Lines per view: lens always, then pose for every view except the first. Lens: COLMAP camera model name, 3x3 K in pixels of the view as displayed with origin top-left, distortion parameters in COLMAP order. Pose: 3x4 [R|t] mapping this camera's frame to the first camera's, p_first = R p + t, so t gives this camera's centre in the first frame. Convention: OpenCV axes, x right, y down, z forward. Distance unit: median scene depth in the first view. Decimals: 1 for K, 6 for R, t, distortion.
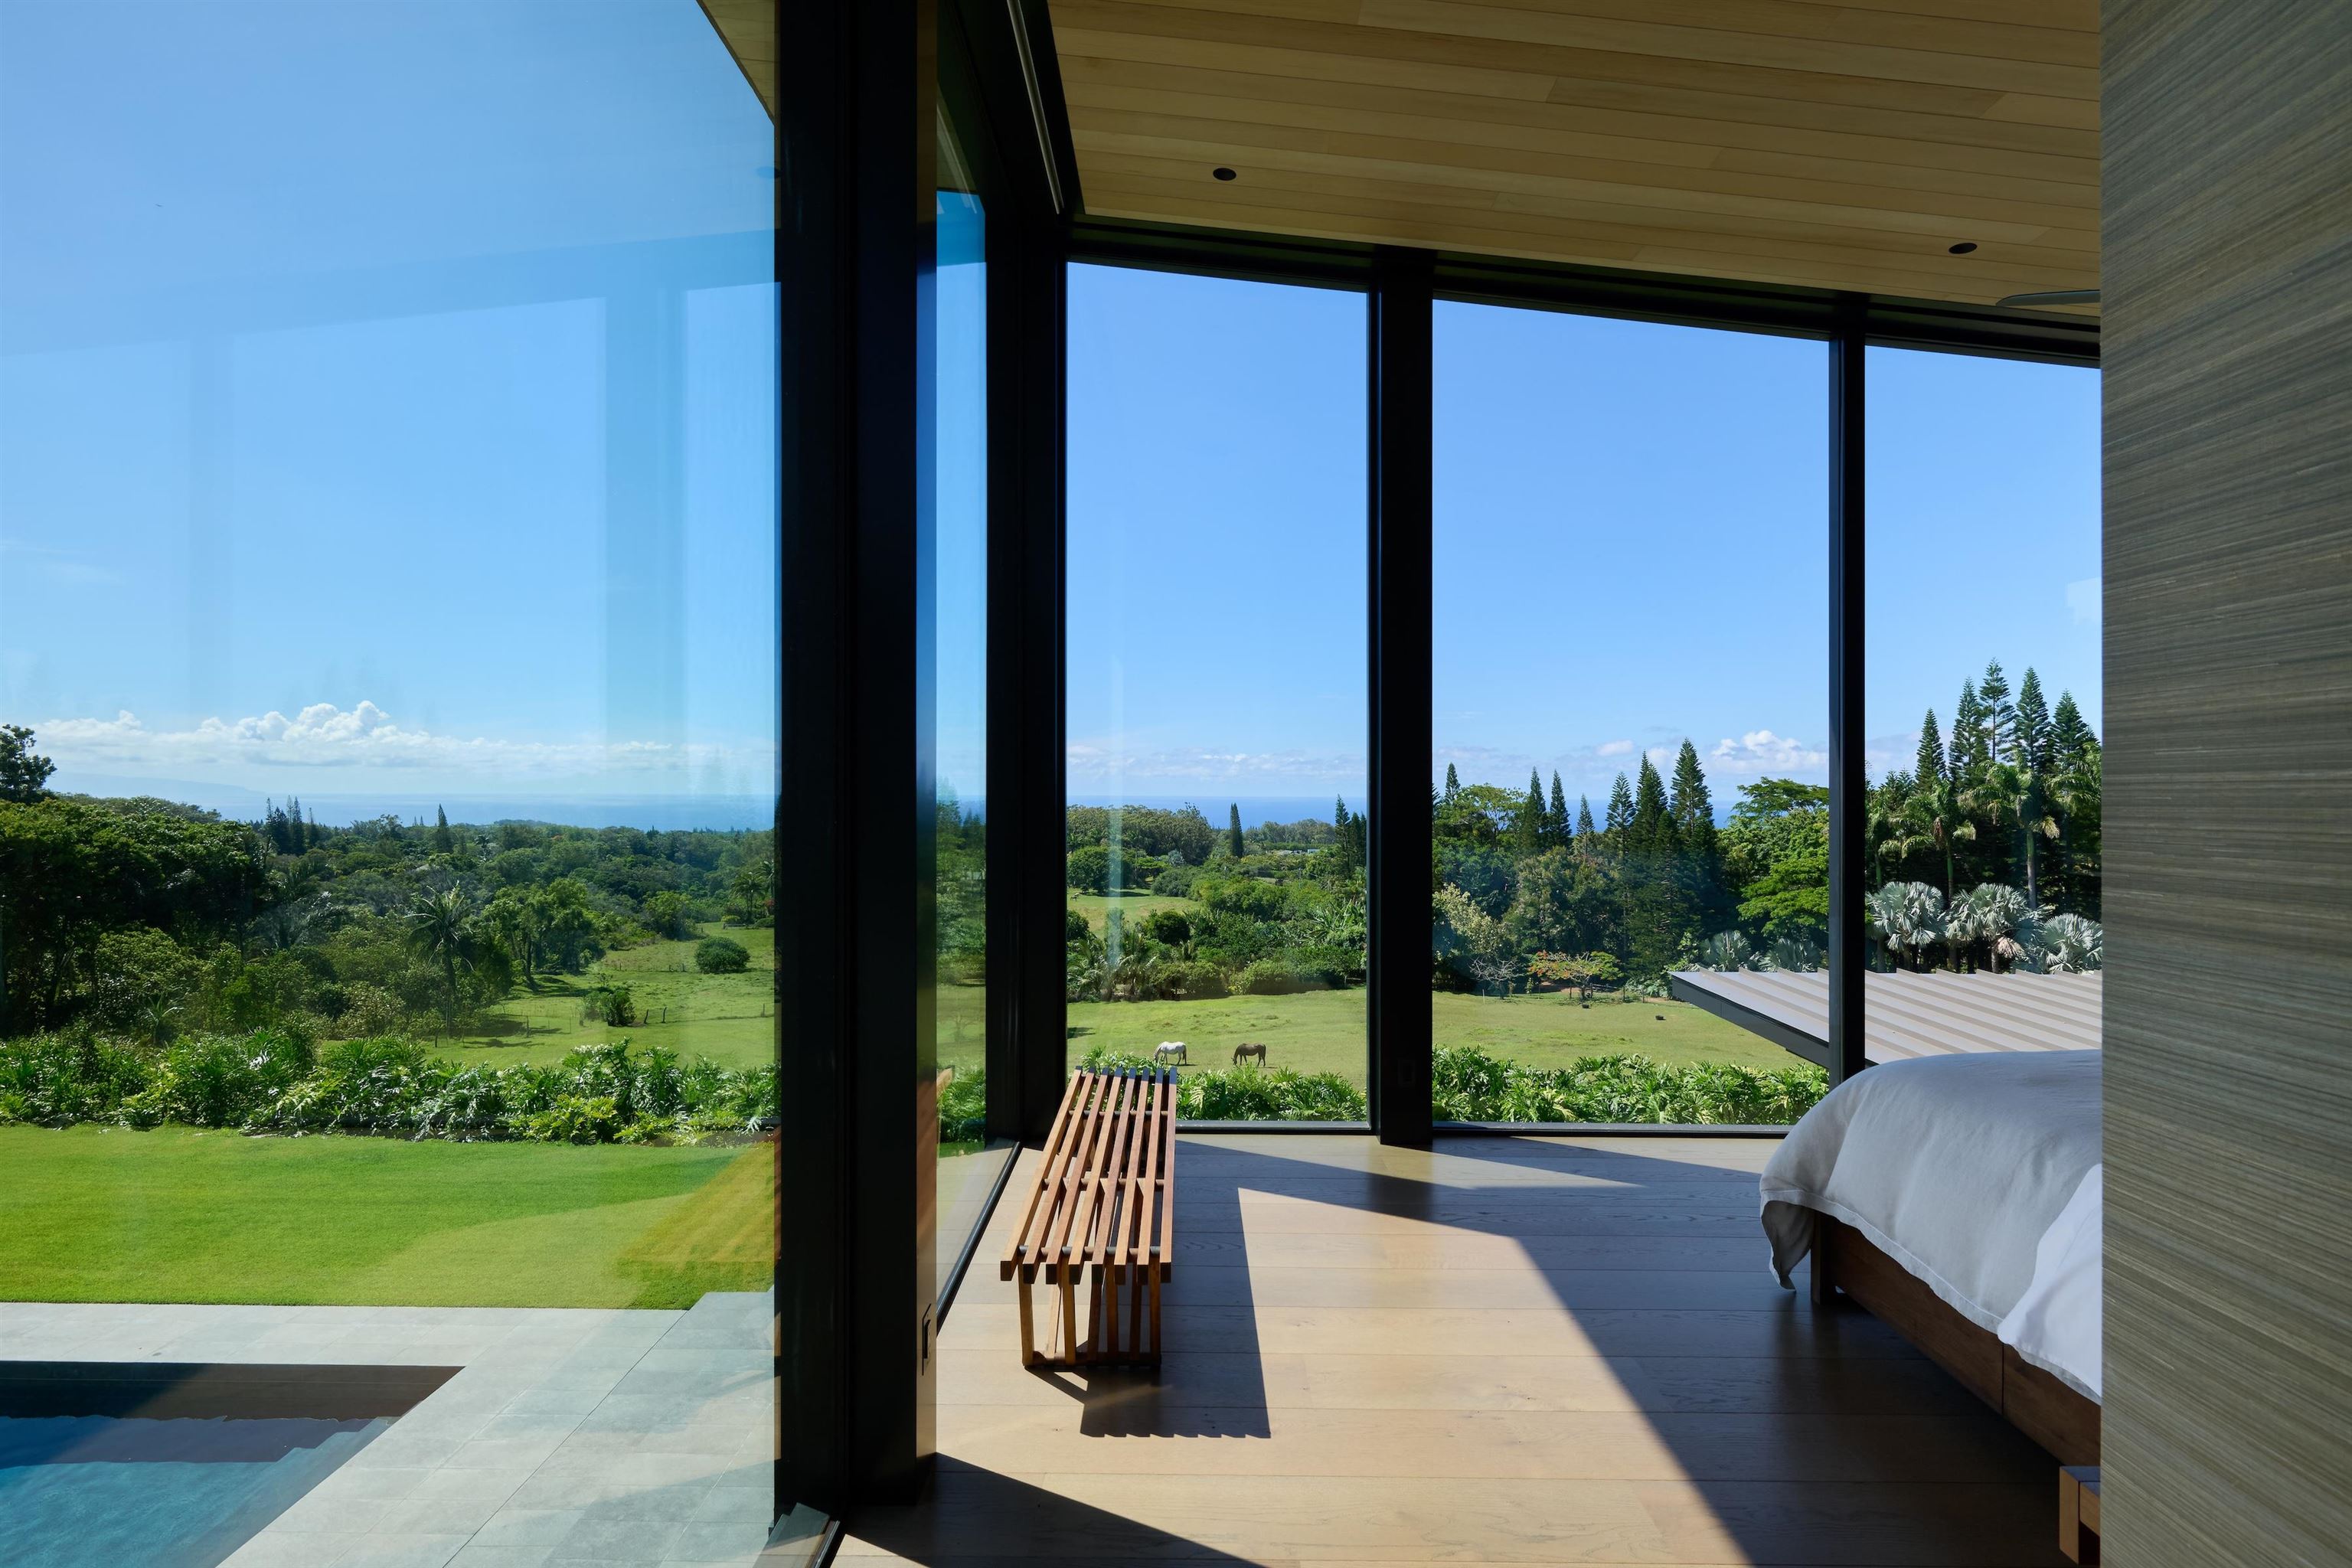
lens RADIAL K [[1119.2, 0, 1157.2], [0, 1119.2, 787.0], [0, 0, 1]] dist [-0.005742, -0.000624]
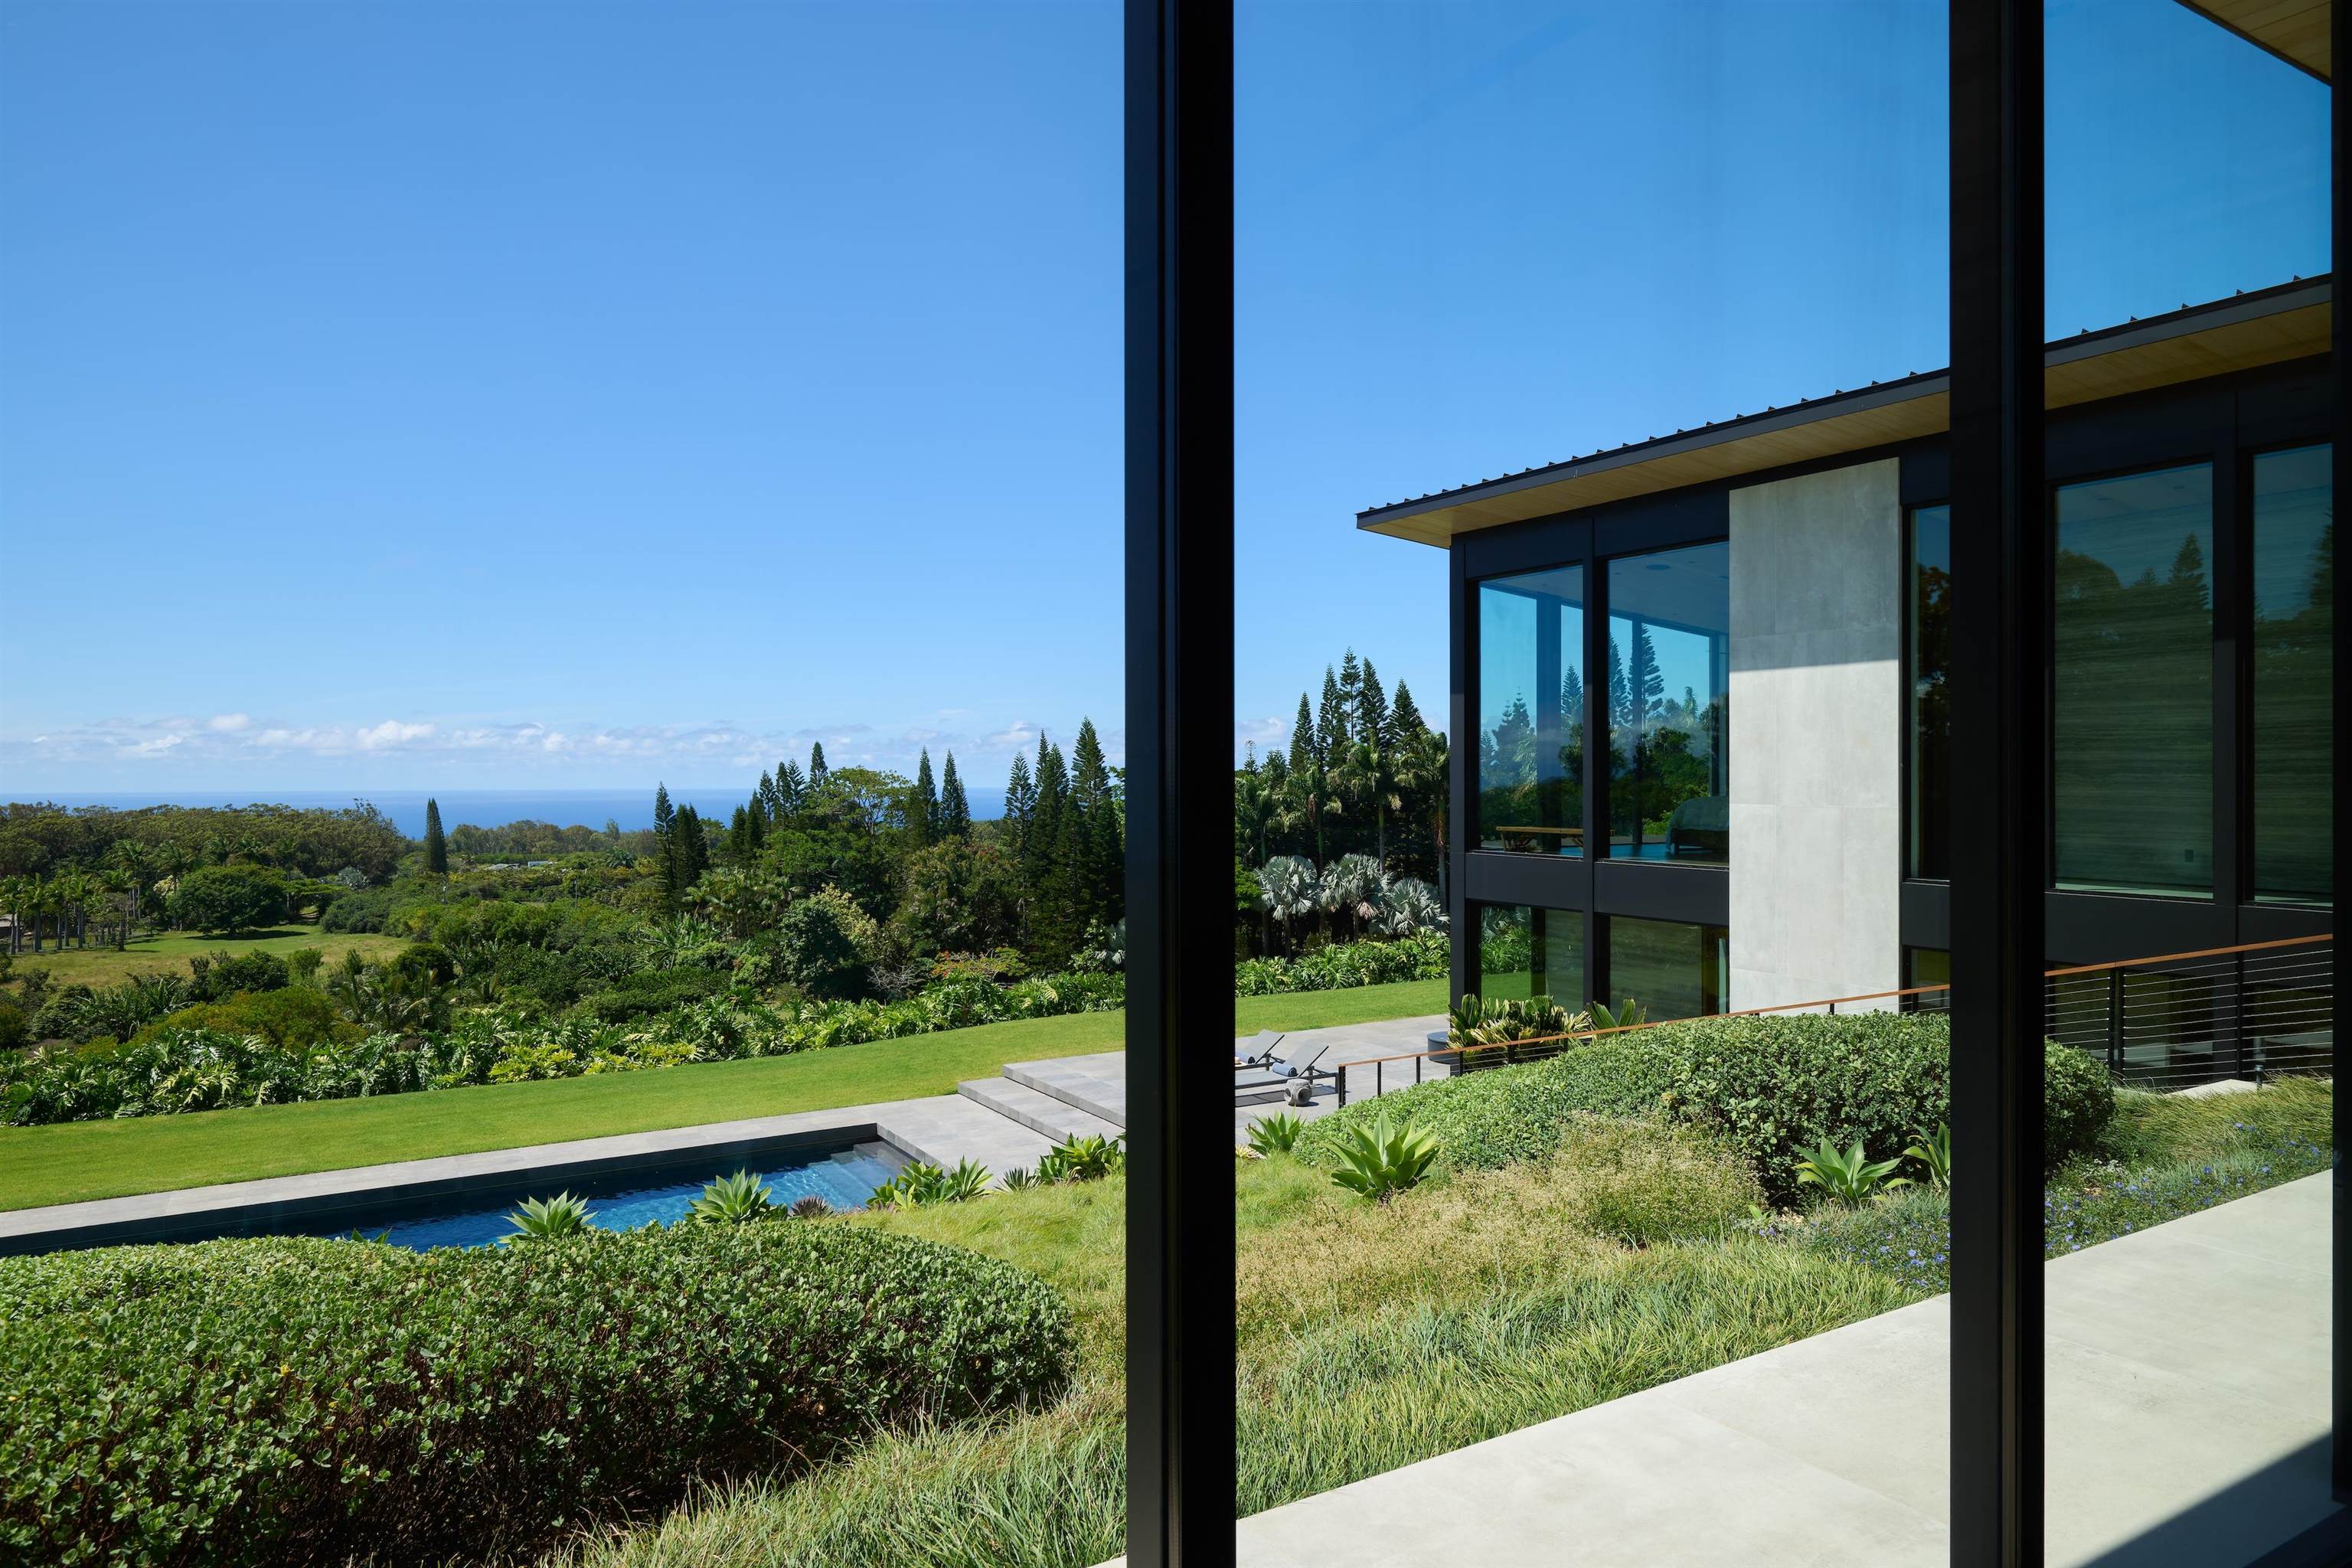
lens RADIAL K [[1430.9, 0, 1177.1], [0, 1430.9, 777.7], [0, 0, 1]] dist [-0.007539, -0.002896]
pose [[0.848619, -0.008610, 0.528934, -0.122053], [0.006928, 0.999963, 0.005162, 0.003036], [-0.528958, -0.000716, 0.848647, -0.086846]]
